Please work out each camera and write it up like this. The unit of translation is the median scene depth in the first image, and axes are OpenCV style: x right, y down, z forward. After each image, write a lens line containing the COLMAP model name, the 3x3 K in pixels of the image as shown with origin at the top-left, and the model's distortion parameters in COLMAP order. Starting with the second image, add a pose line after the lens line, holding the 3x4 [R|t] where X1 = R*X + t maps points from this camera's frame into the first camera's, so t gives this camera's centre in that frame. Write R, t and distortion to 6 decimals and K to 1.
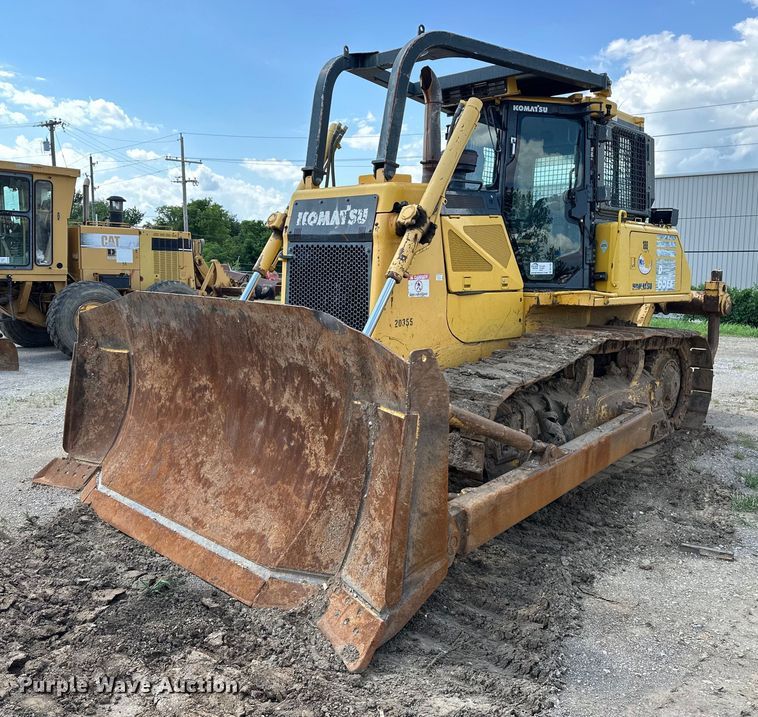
lens RADIAL K [[698.0, 0, 360.6], [0, 698.0, 354.0], [0, 0, 1]] dist [0.049326, 0.000000]
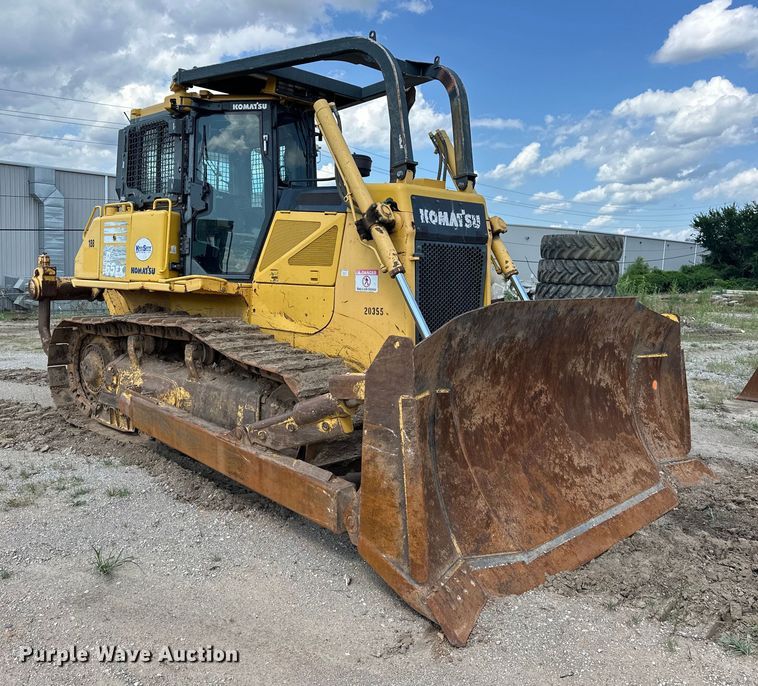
lens RADIAL K [[710.1, 0, 379.9], [0, 710.1, 329.9], [0, 0, 1]] dist [0.007958, 0.000000]
pose [[-0.027622, -0.110139, 0.993532, -0.948060], [0.103418, 0.988263, 0.112430, -0.137924], [-0.994254, 0.105855, -0.015908, 0.973355]]
